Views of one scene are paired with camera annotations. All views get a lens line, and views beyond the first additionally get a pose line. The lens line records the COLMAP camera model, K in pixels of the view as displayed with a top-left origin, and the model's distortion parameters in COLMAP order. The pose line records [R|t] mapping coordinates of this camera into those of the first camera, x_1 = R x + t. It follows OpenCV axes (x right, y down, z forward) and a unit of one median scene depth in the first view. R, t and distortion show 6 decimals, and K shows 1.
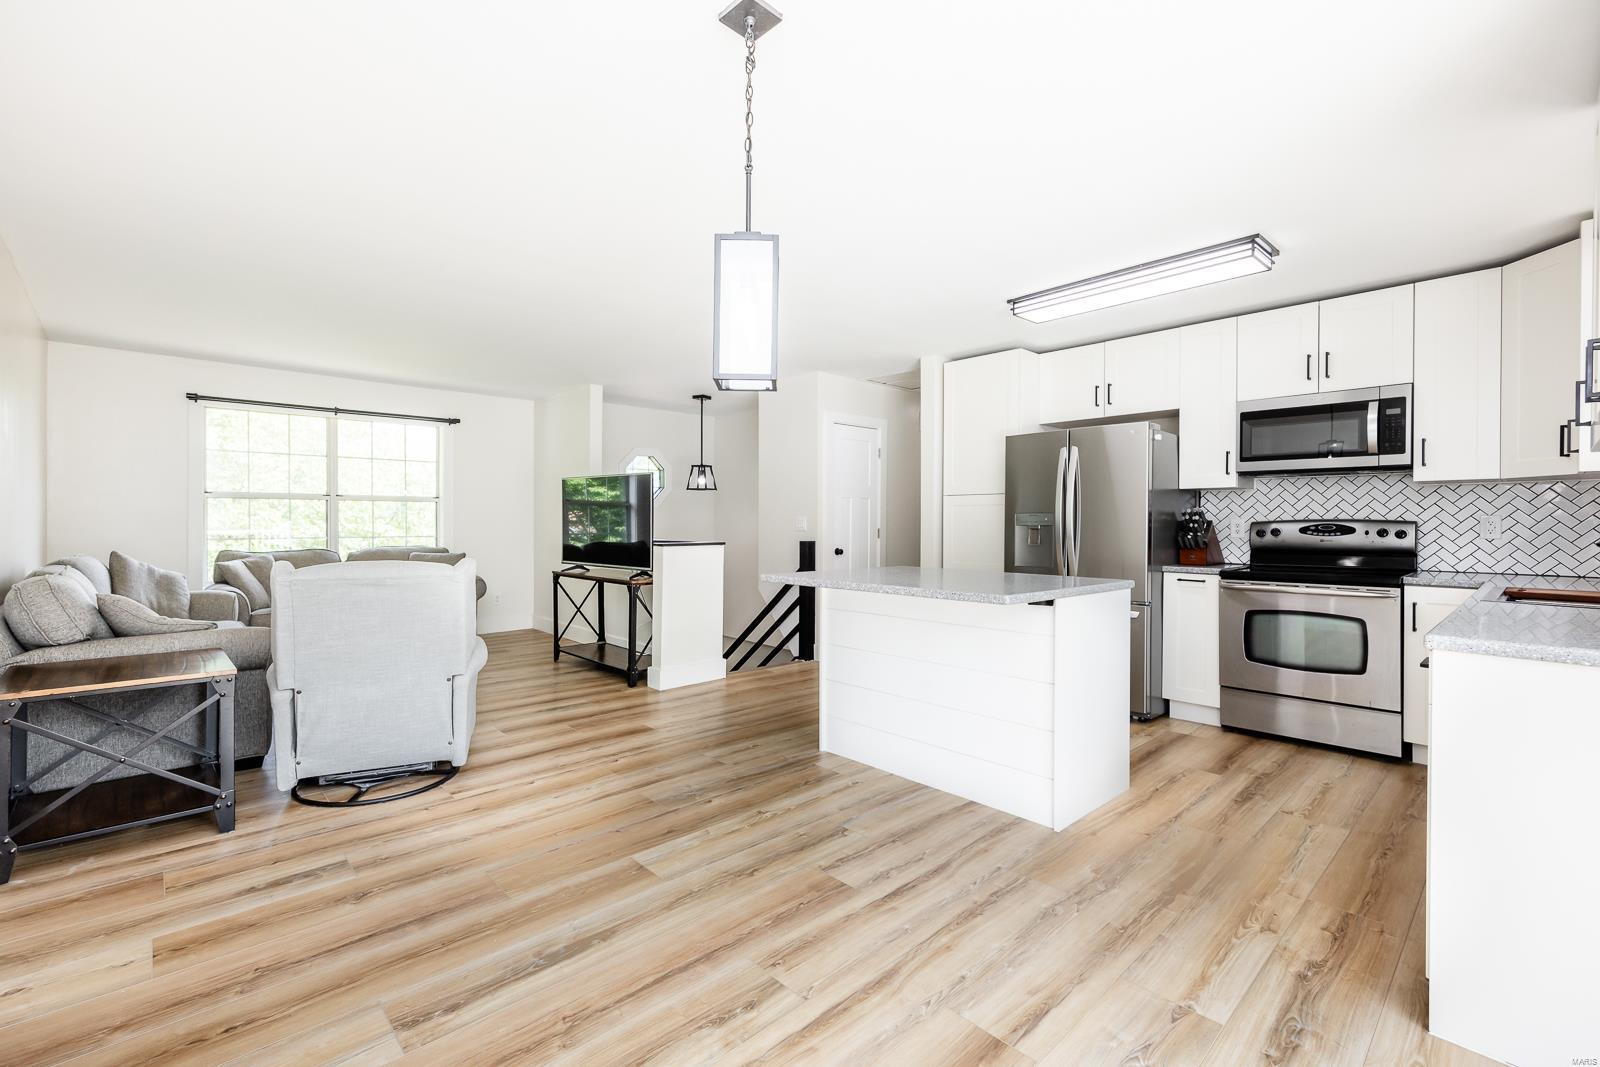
lens RADIAL K [[693.6, 0, 762.2], [0, 693.6, 528.9], [0, 0, 1]] dist [-0.000194, 0.000105]
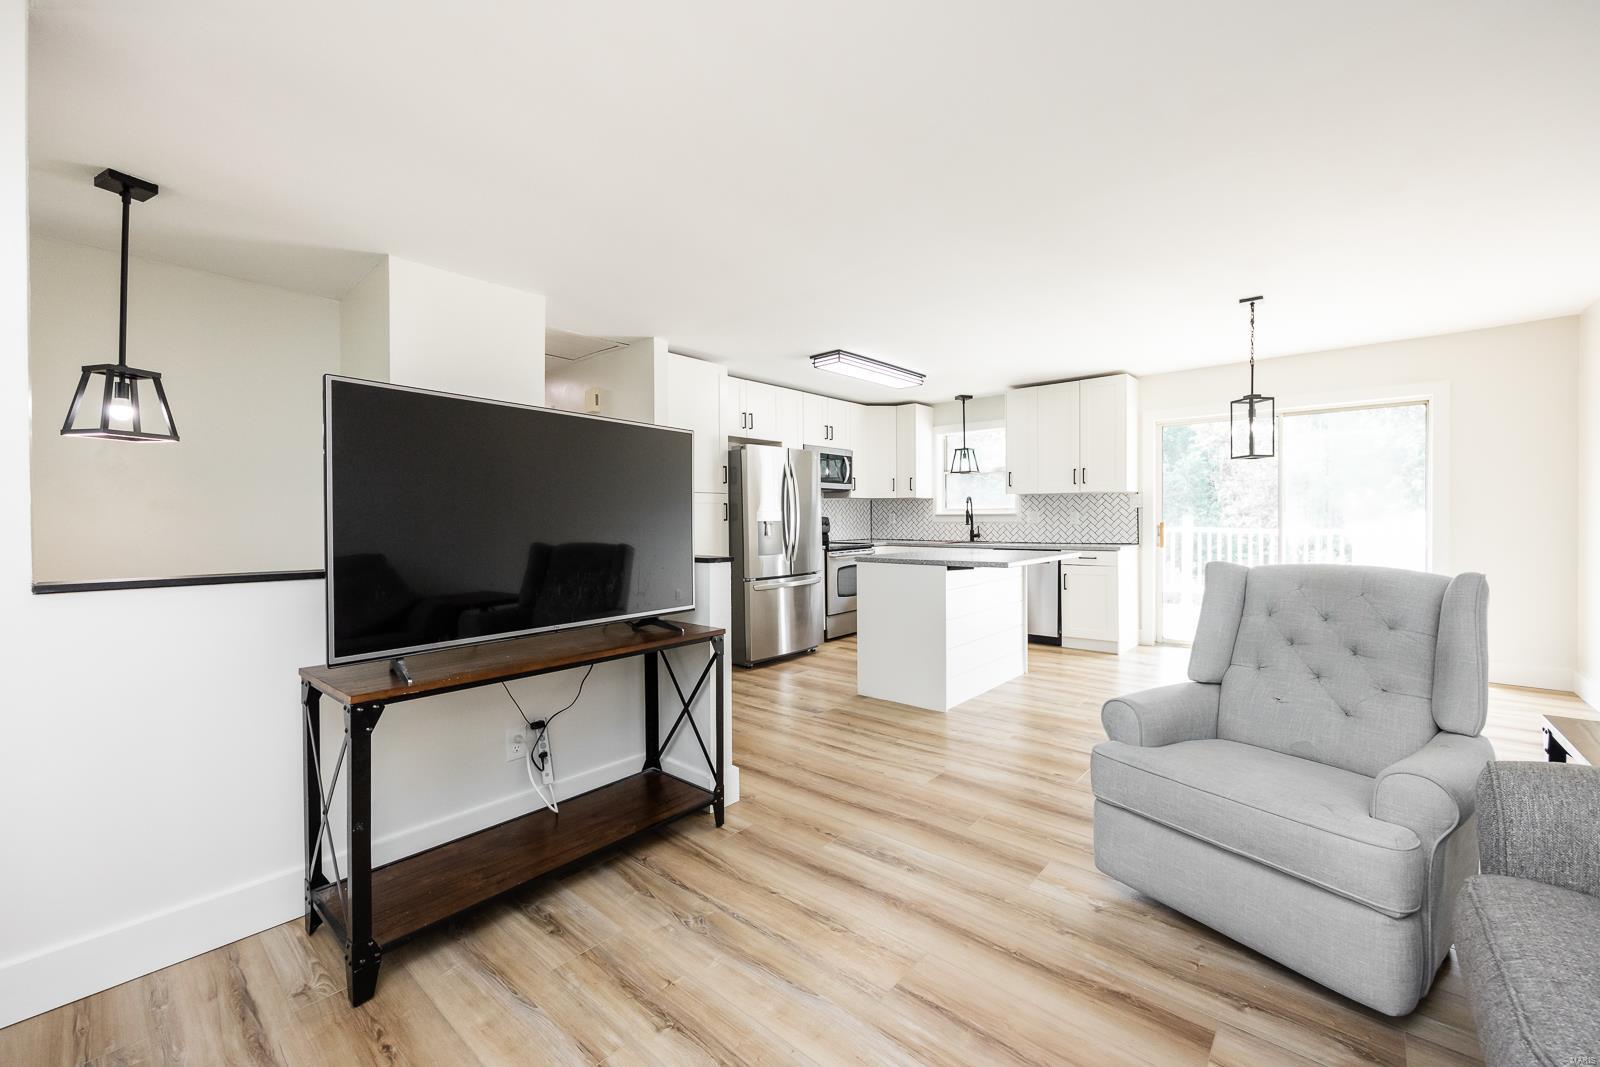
lens RADIAL K [[647.8, 0, 835.2], [0, 647.8, 532.0], [0, 0, 1]] dist [0.000198, 0.000021]
pose [[-0.169548, -0.023265, 0.985247, -0.899870], [0.016493, 0.999514, 0.026441, -0.016967], [-0.985384, 0.020733, -0.169082, 1.278776]]
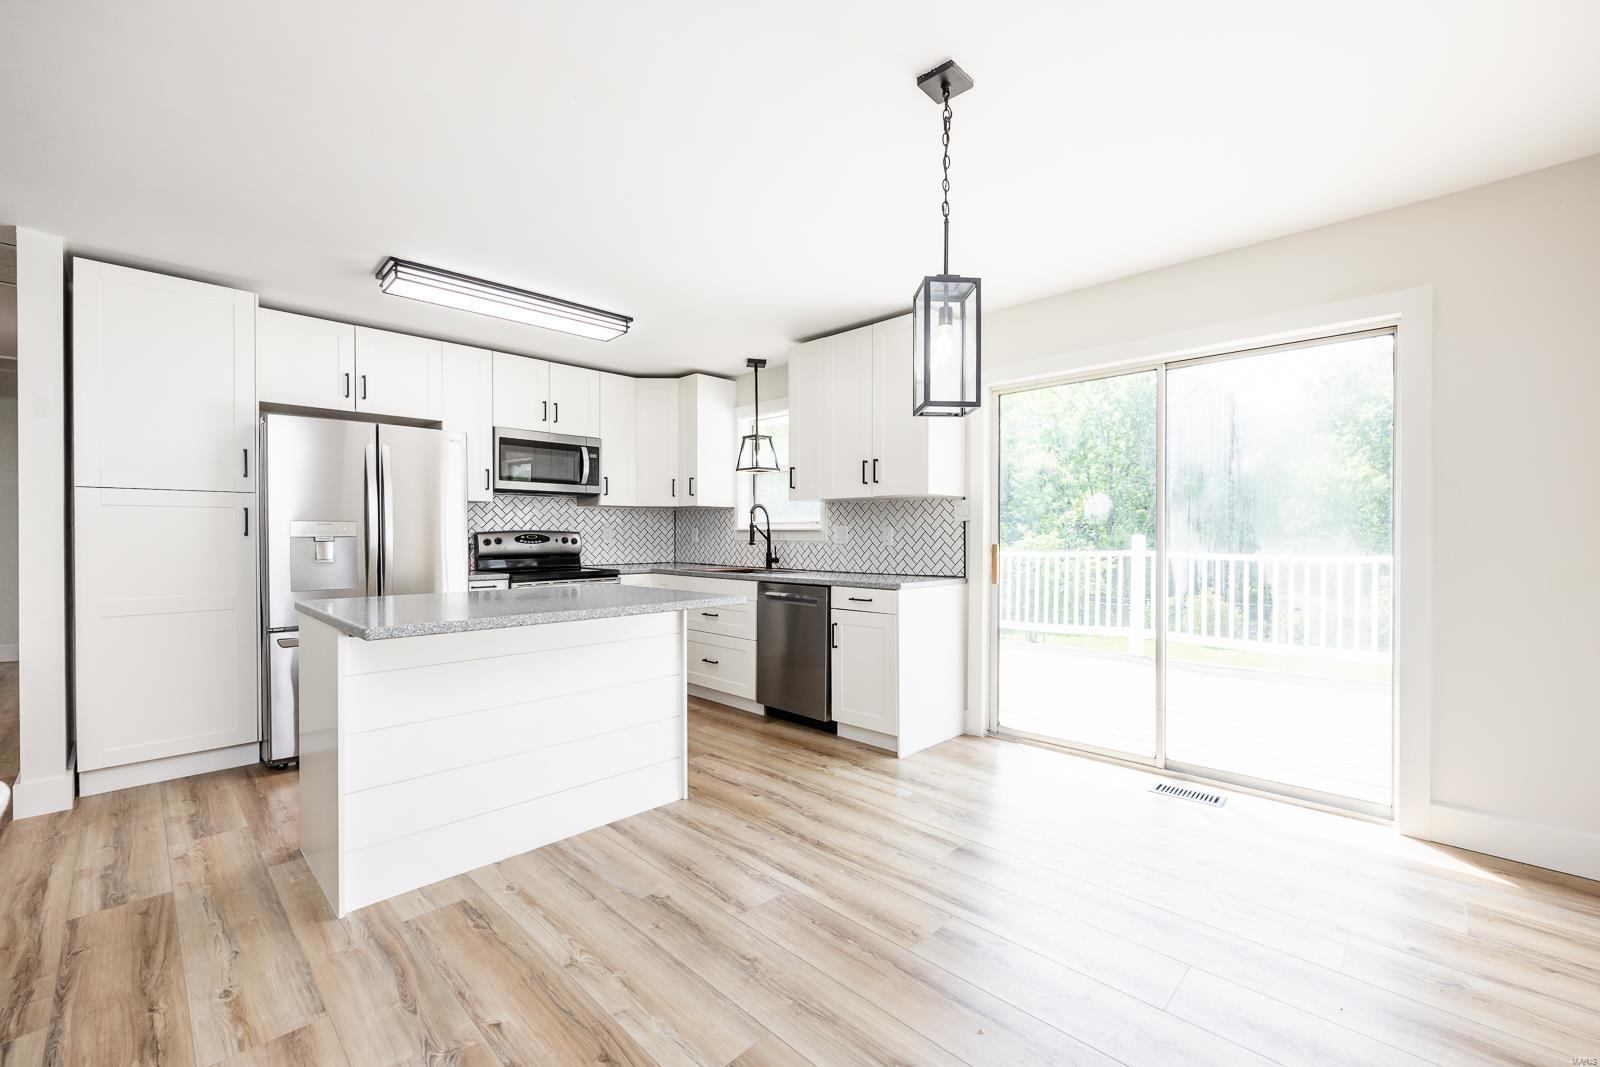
lens RADIAL K [[665.2, 0, 845.6], [0, 665.2, 540.2], [0, 0, 1]] dist [-0.001339, -0.000241]
pose [[-0.107630, -0.011435, 0.994125, -0.491306], [0.008292, 0.999889, 0.012399, -0.006596], [-0.994156, 0.009577, -0.107523, 0.588439]]
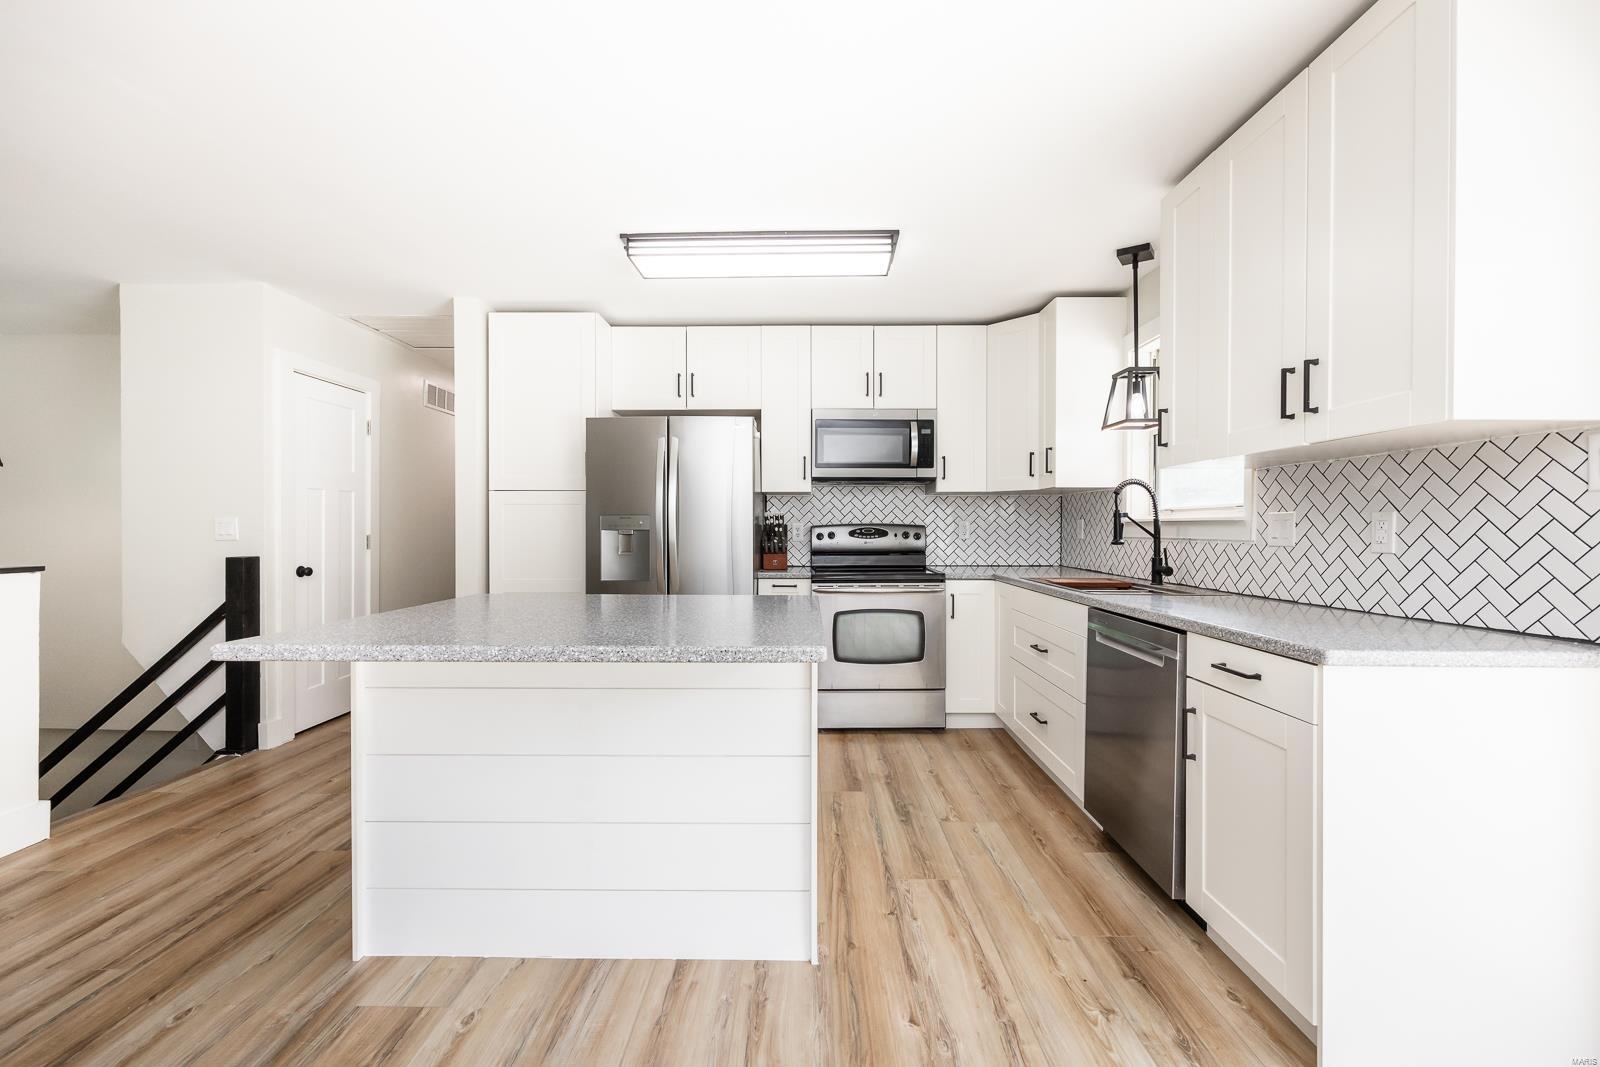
lens RADIAL K [[654.2, 0, 800.0], [0, 654.2, 533.5], [0, 0, 1]] dist [-0.001920, -0.000055]
pose [[0.669295, -0.007447, 0.742959, -0.052125], [0.007191, 0.999968, 0.003544, -0.002359], [-0.742962, 0.002970, 0.669327, 0.391842]]
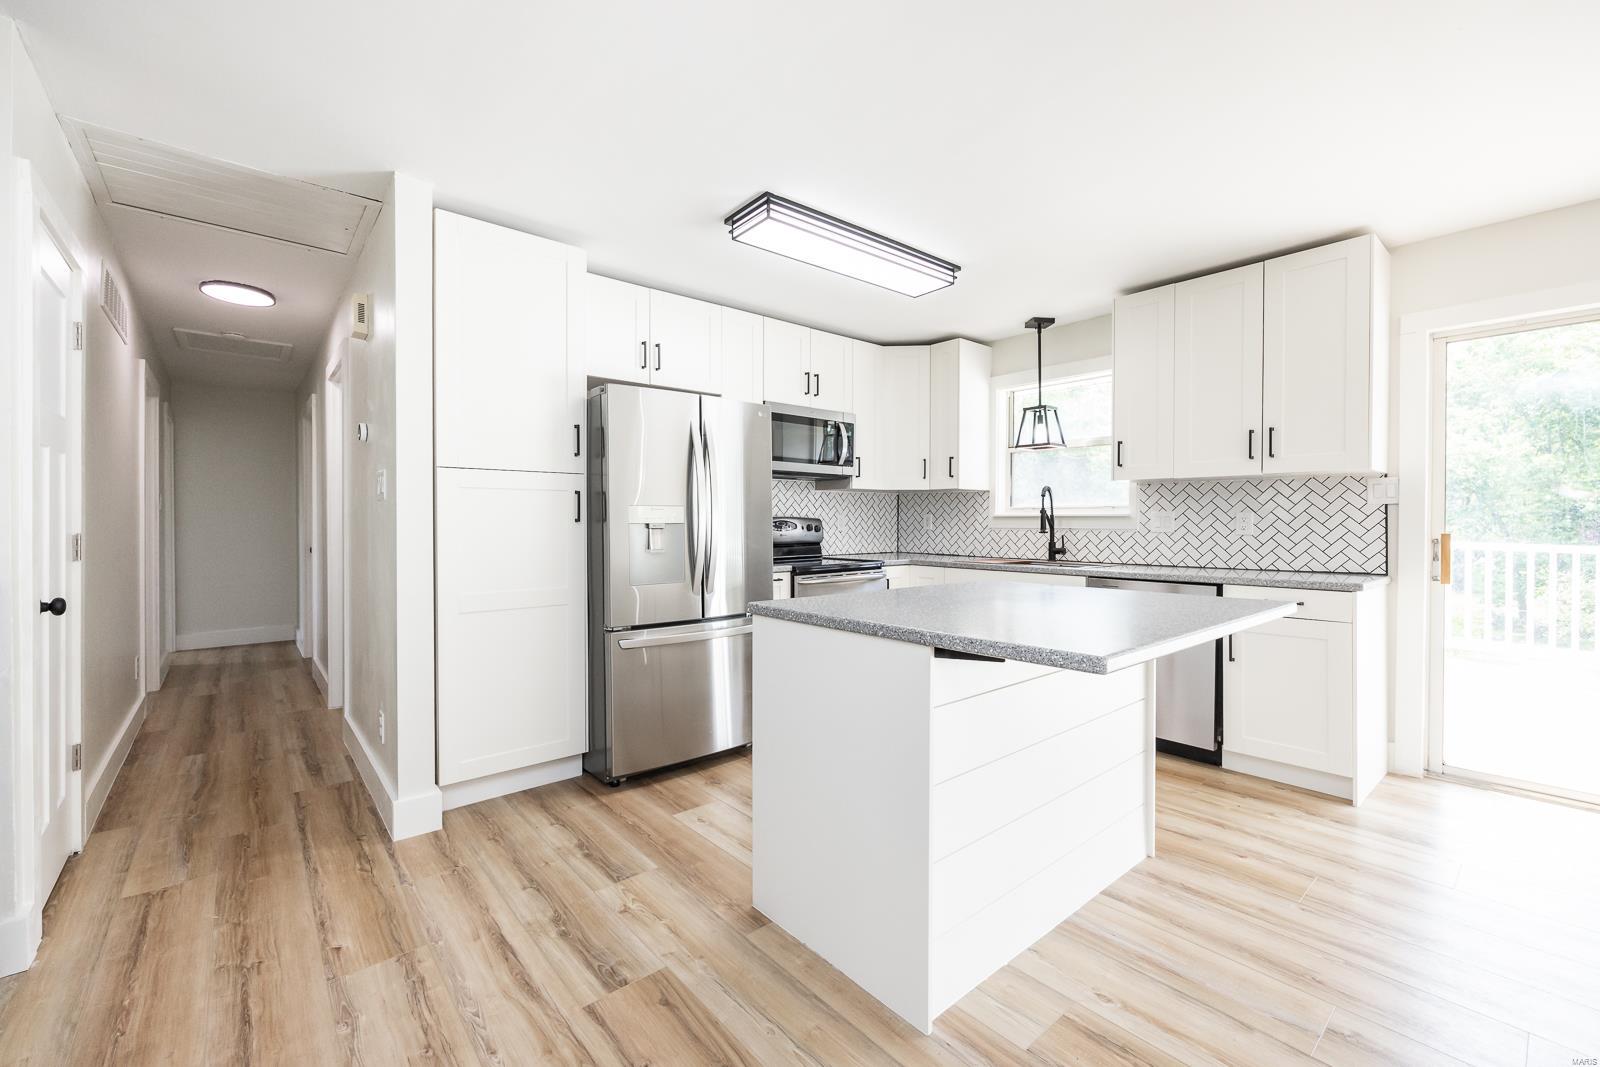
lens RADIAL K [[665.7, 0, 800.0], [0, 665.7, 533.5], [0, 0, 1]] dist [-0.000900, 0.000031]
pose [[0.015930, -0.020295, 0.999667, -0.314424], [0.008817, 0.999758, 0.020156, -0.008626], [-0.999834, 0.008493, 0.016105, 1.004187]]
